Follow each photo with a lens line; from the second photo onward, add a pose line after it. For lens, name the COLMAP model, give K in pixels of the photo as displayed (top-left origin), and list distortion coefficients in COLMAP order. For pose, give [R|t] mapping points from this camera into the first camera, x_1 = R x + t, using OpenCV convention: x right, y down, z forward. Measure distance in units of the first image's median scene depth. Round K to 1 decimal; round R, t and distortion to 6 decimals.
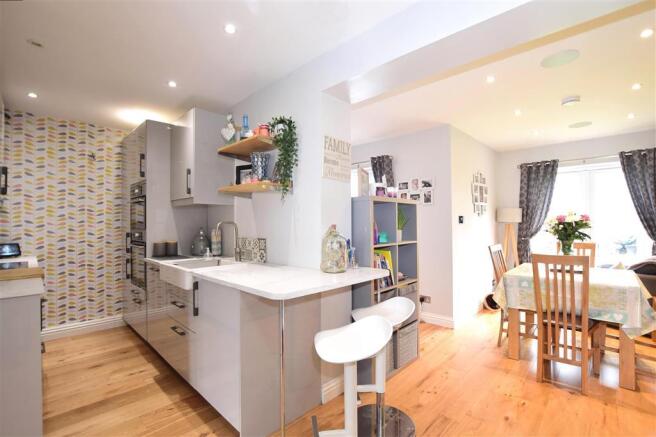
lens RADIAL K [[301.7, 0, 327.5], [0, 301.7, 219.6], [0, 0, 1]] dist [-0.002316, -0.000217]
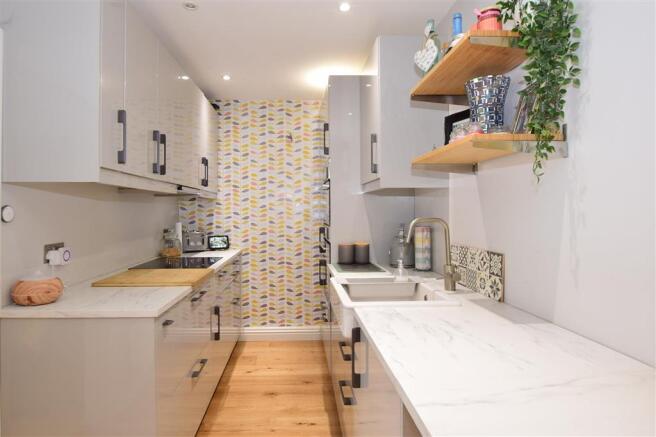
lens RADIAL K [[355.0, 0, 315.5], [0, 355.0, 209.2], [0, 0, 1]] dist [-0.033302, 0.001333]
pose [[0.720519, 0.003289, -0.693427, -0.027460], [0.006436, 0.999914, 0.011429, -0.017857], [0.693405, -0.012697, 0.720436, 0.364236]]
